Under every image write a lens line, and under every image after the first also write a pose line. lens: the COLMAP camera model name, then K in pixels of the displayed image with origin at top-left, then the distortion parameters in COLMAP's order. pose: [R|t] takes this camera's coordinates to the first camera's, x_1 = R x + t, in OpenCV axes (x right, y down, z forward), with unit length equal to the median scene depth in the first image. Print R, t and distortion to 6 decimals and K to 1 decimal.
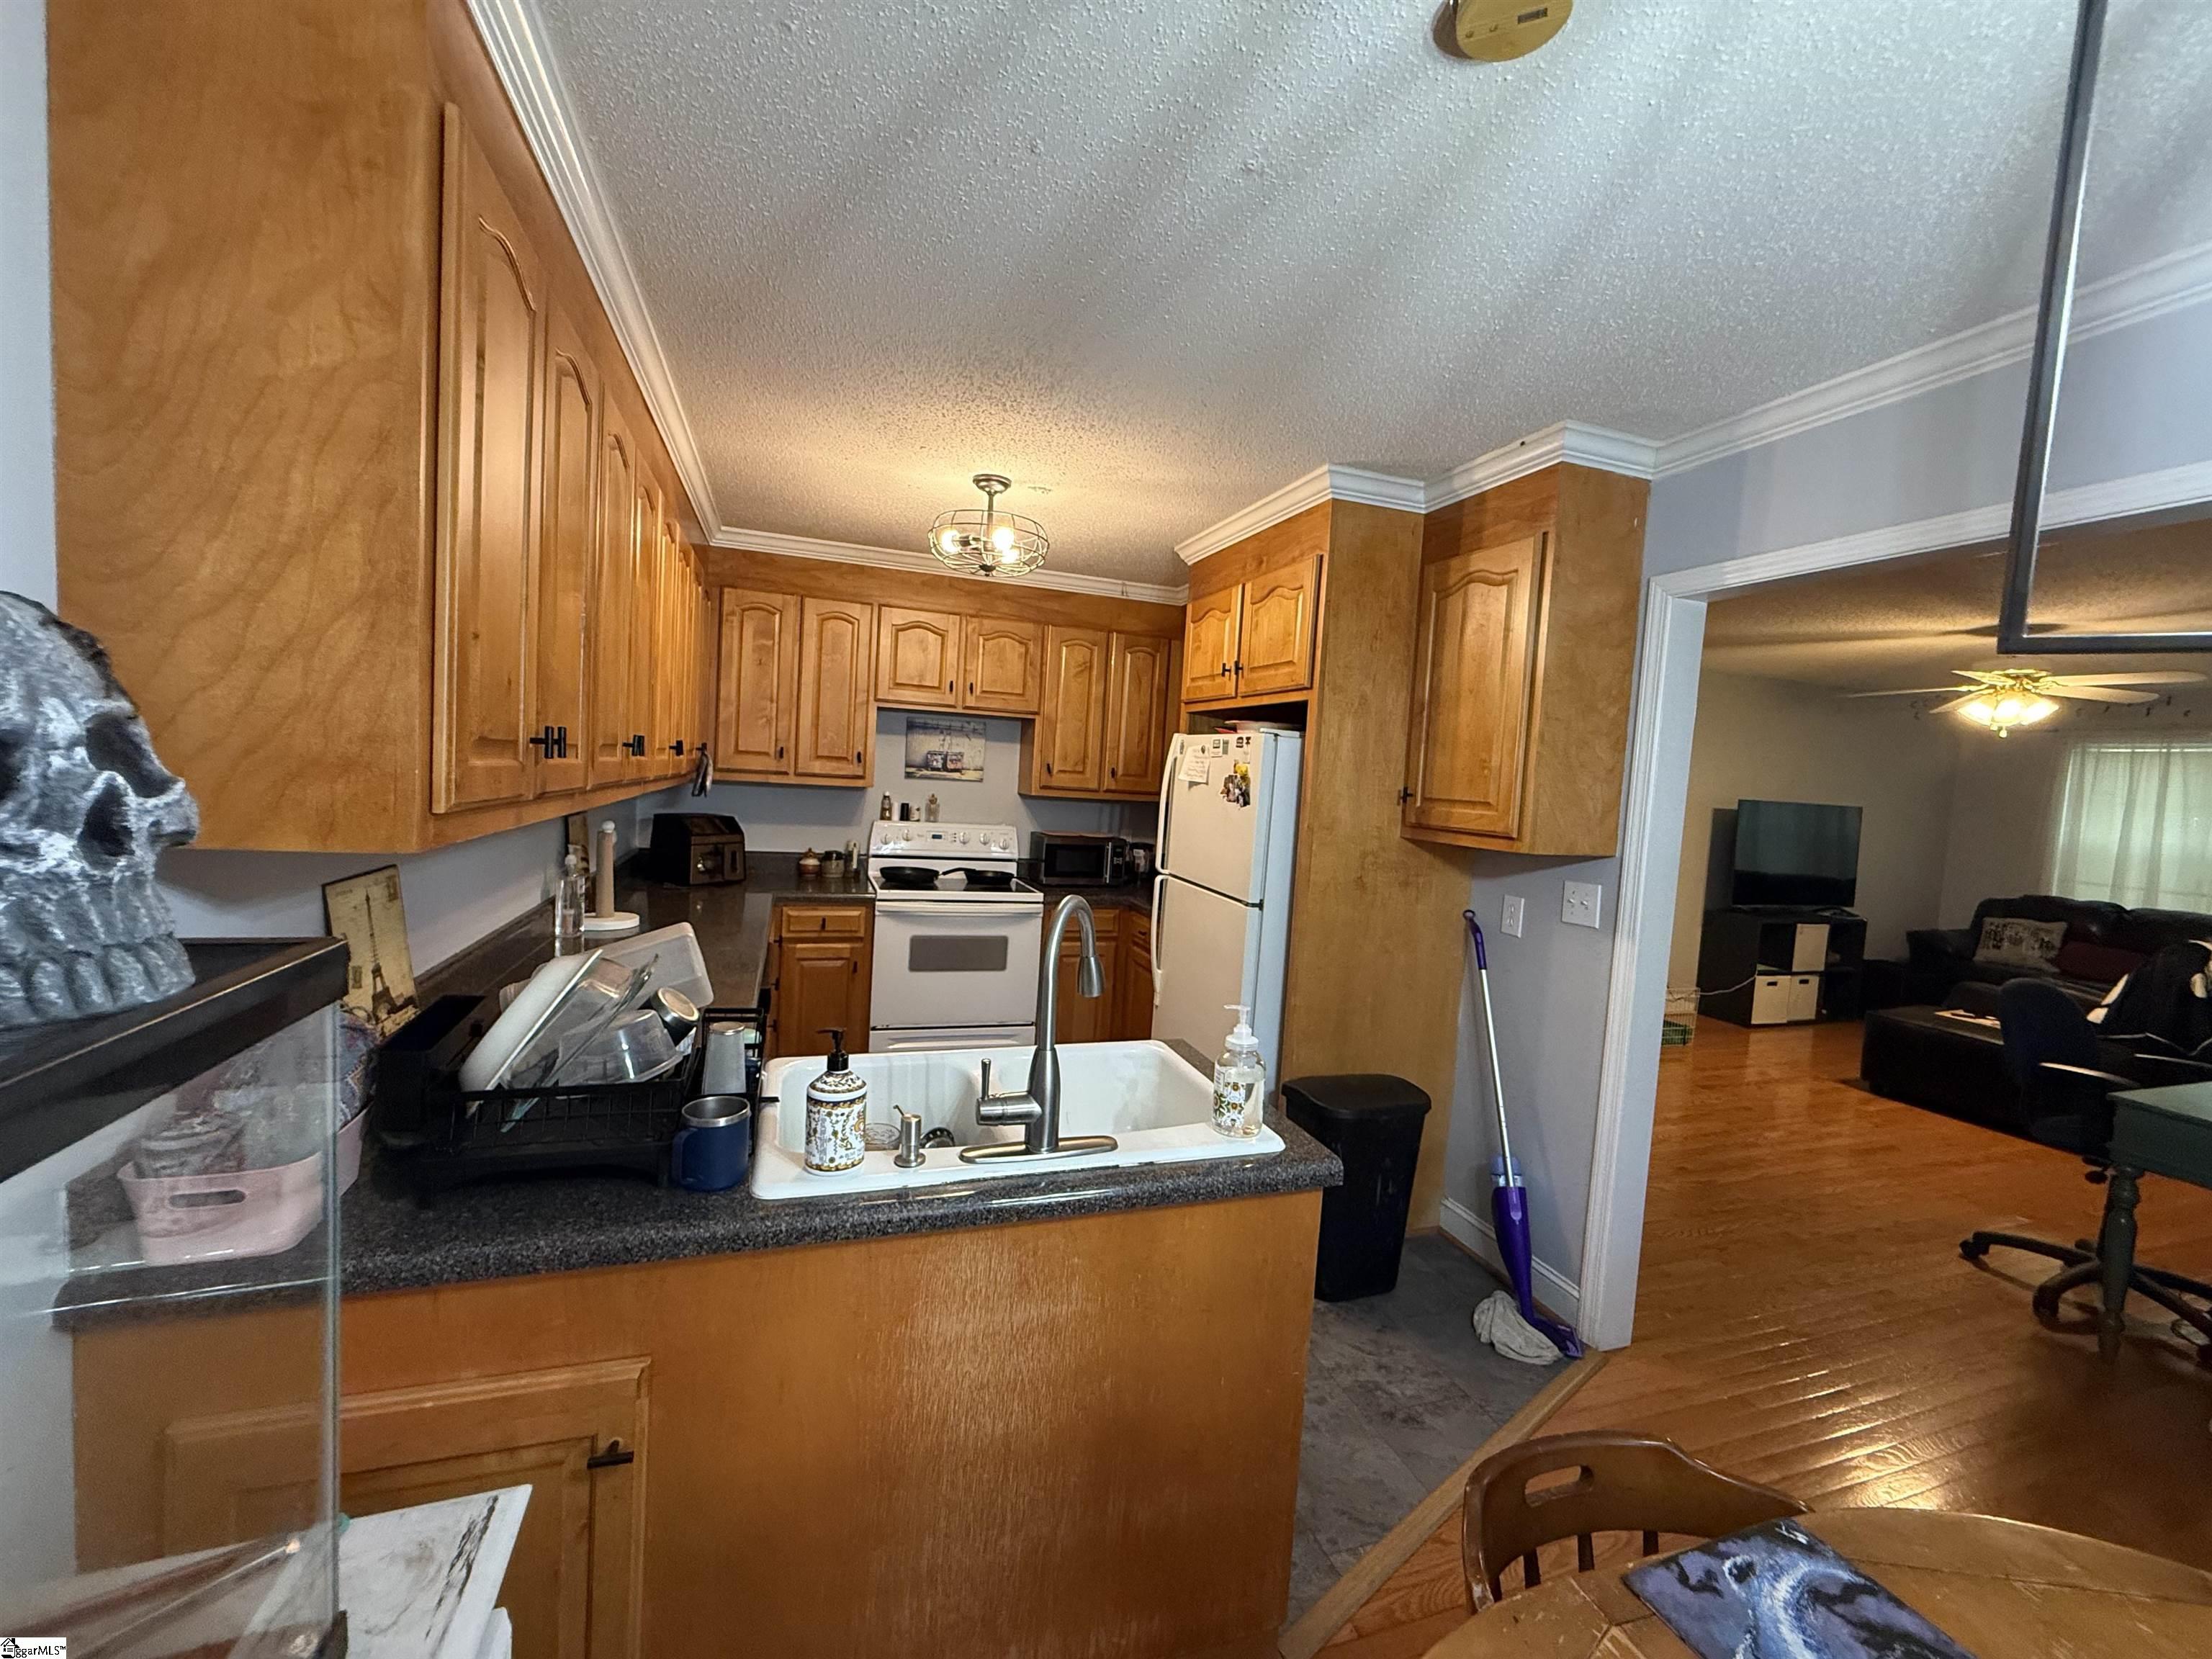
lens RADIAL K [[880.3, 0, 1102.1], [0, 880.3, 831.8], [0, 0, 1]] dist [0.000107, 0.000051]
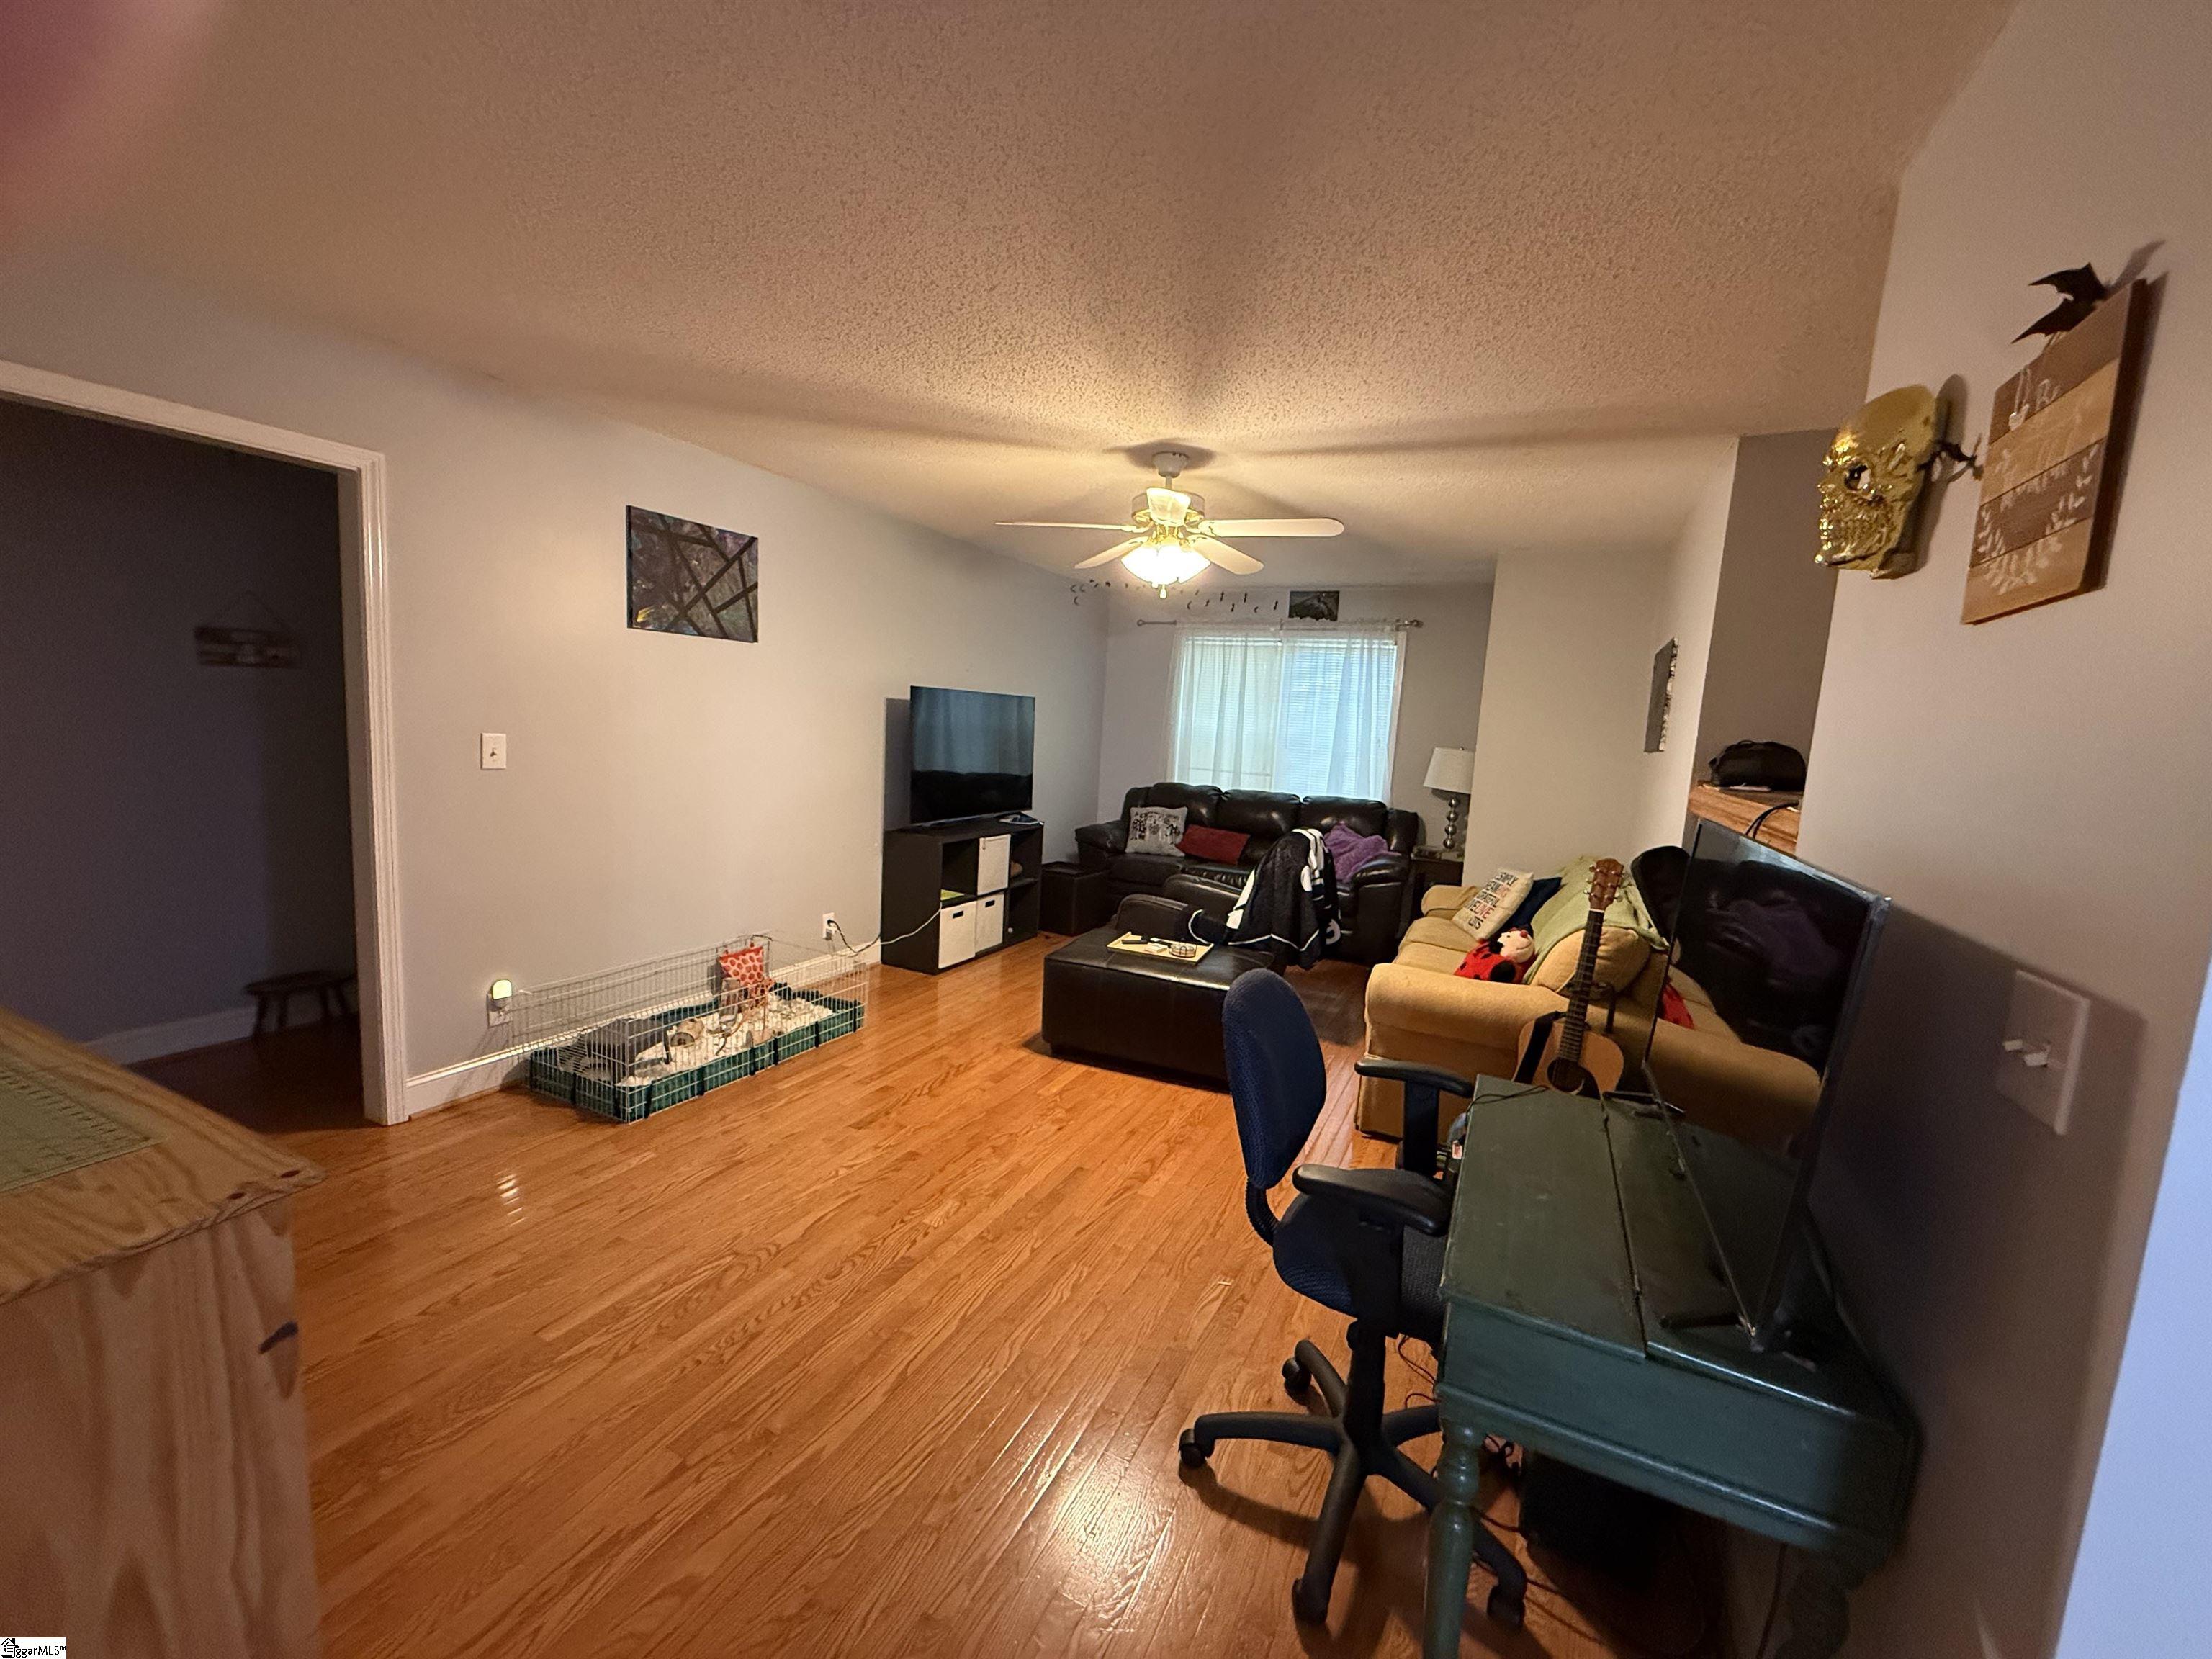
lens RADIAL K [[880.3, 0, 1099.9], [0, 880.3, 827.9], [0, 0, 1]] dist [0.000107, 0.000051]
pose [[0.712184, -0.103194, 0.694367, 0.290062], [0.030317, 0.992735, 0.116442, 0.001624], [-0.701338, -0.061876, 0.710138, 0.325595]]
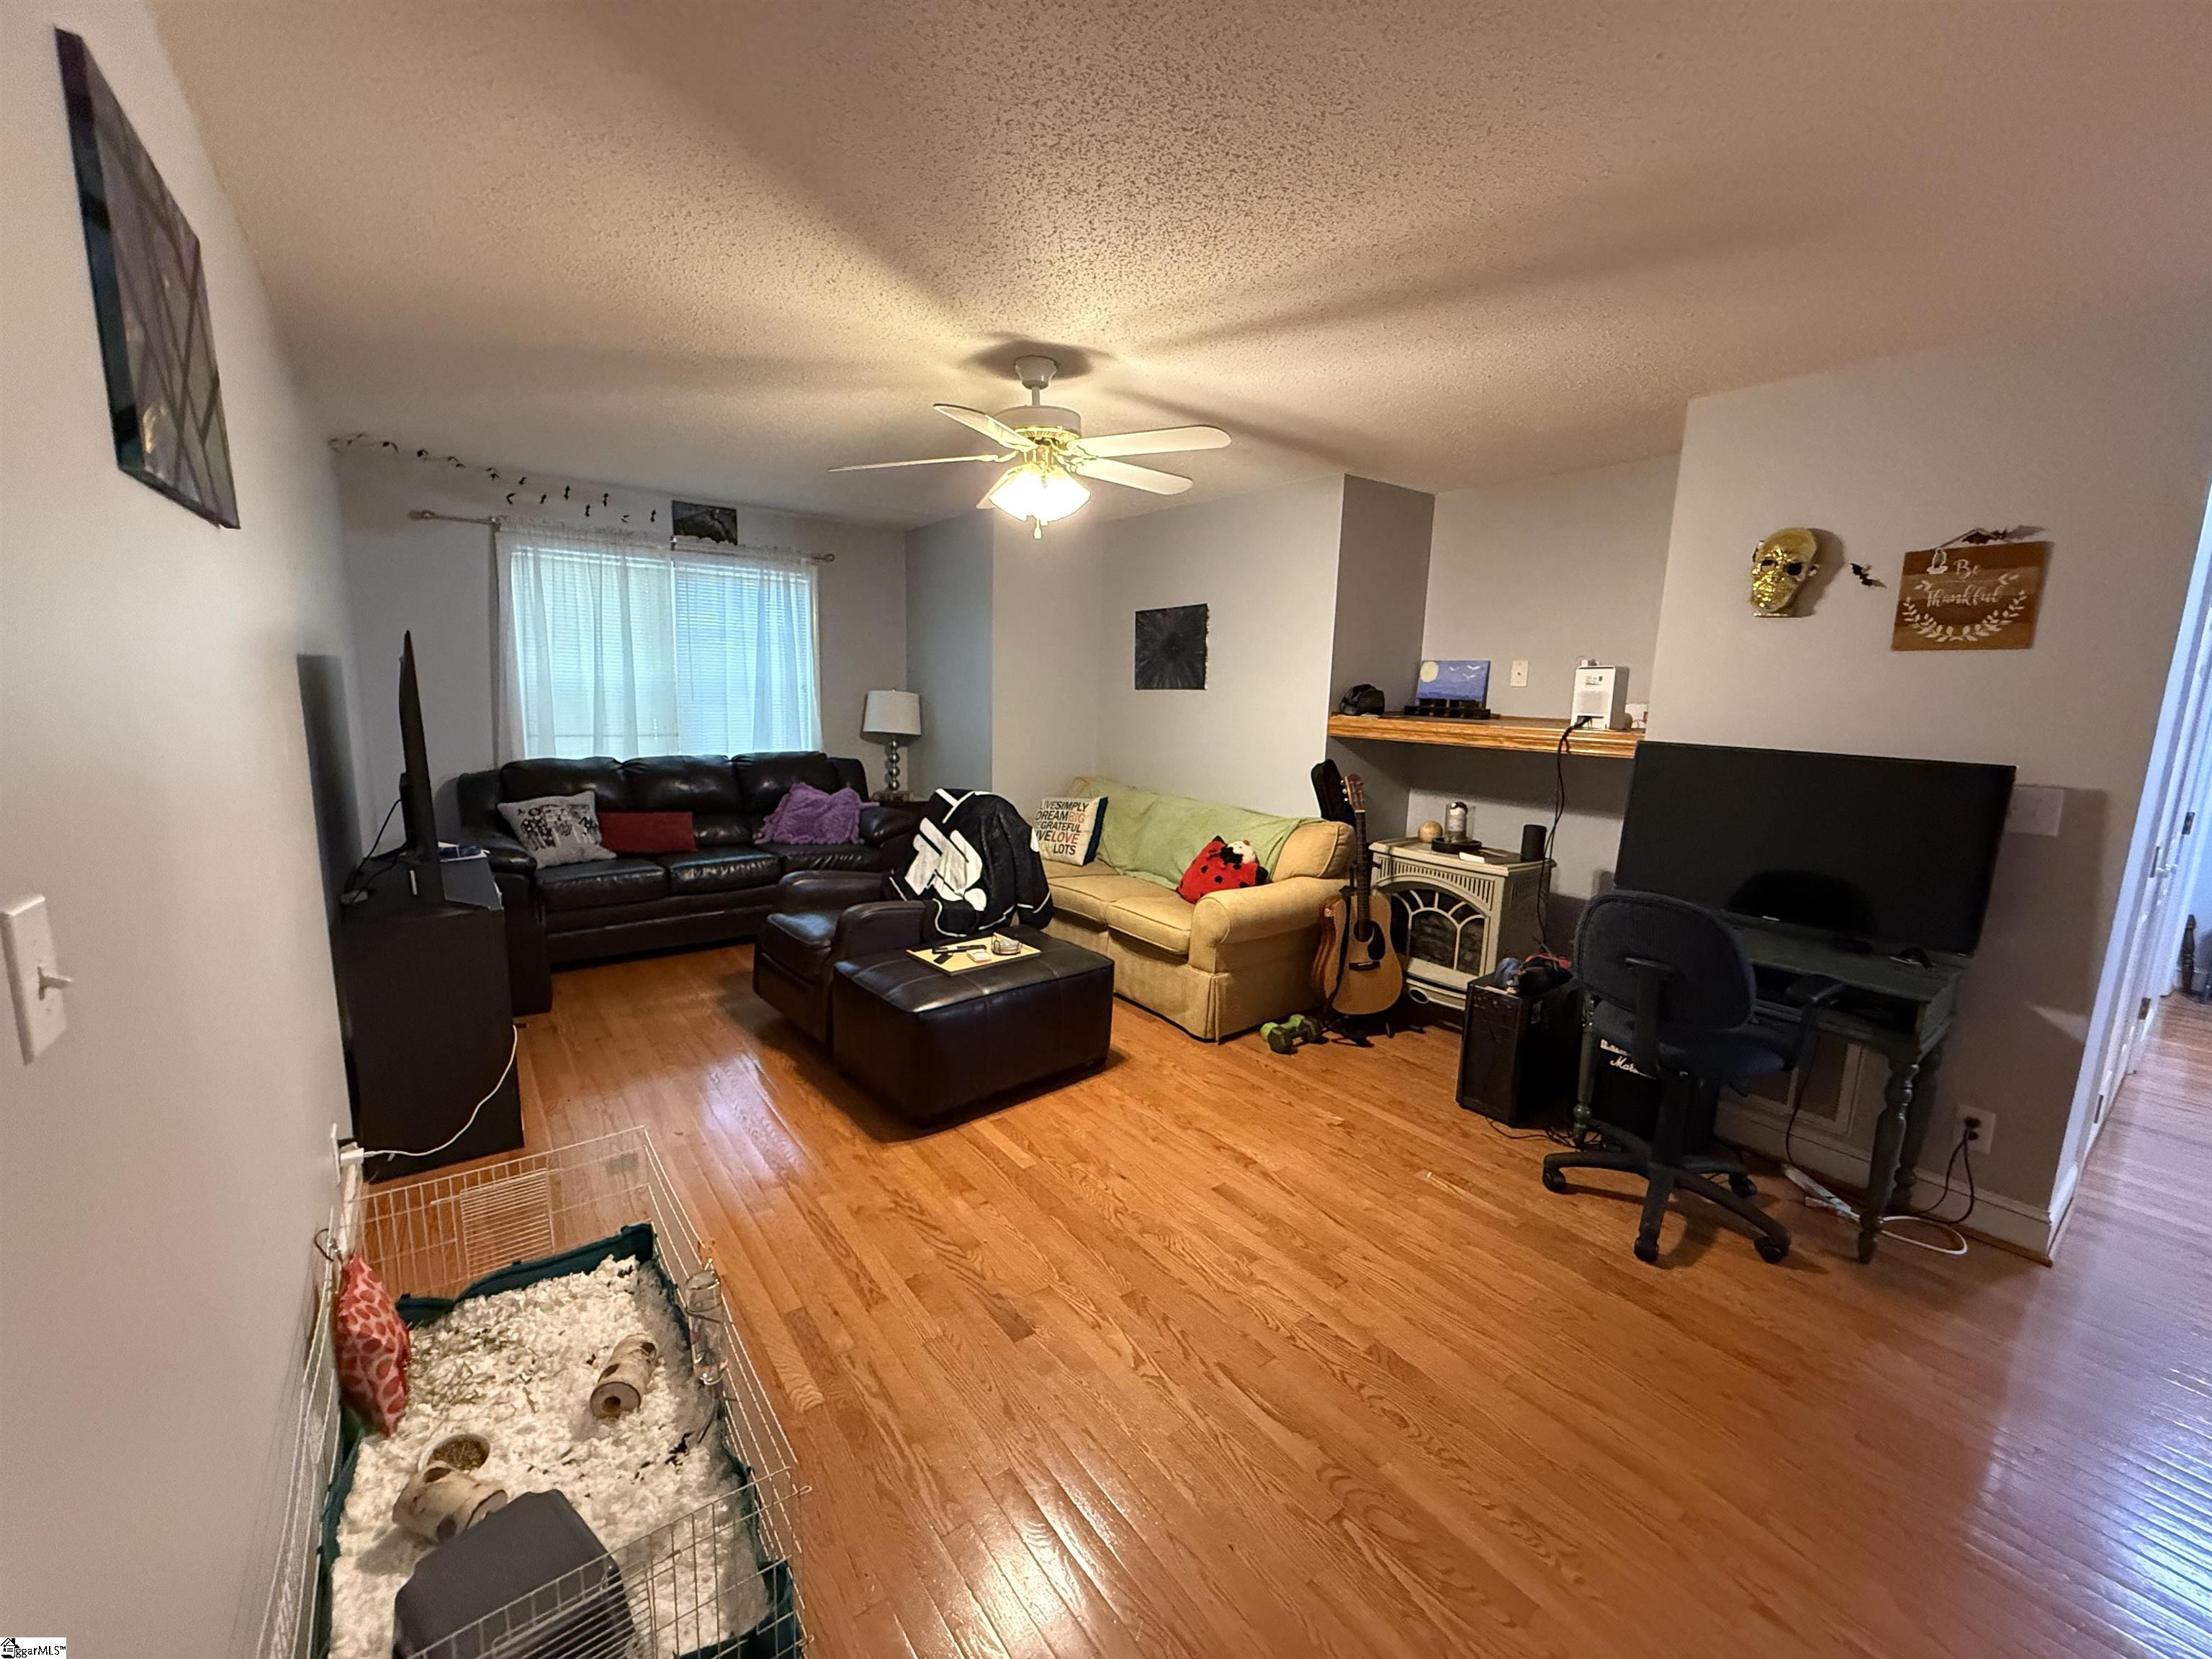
lens RADIAL K [[880.3, 0, 1103.3], [0, 880.3, 825.2], [0, 0, 1]] dist [0.000107, 0.000051]
pose [[-0.312629, -0.216169, 0.924951, 0.249034], [0.020401, 0.972008, 0.234062, -0.036682], [-0.949656, 0.092044, -0.299467, 0.809756]]
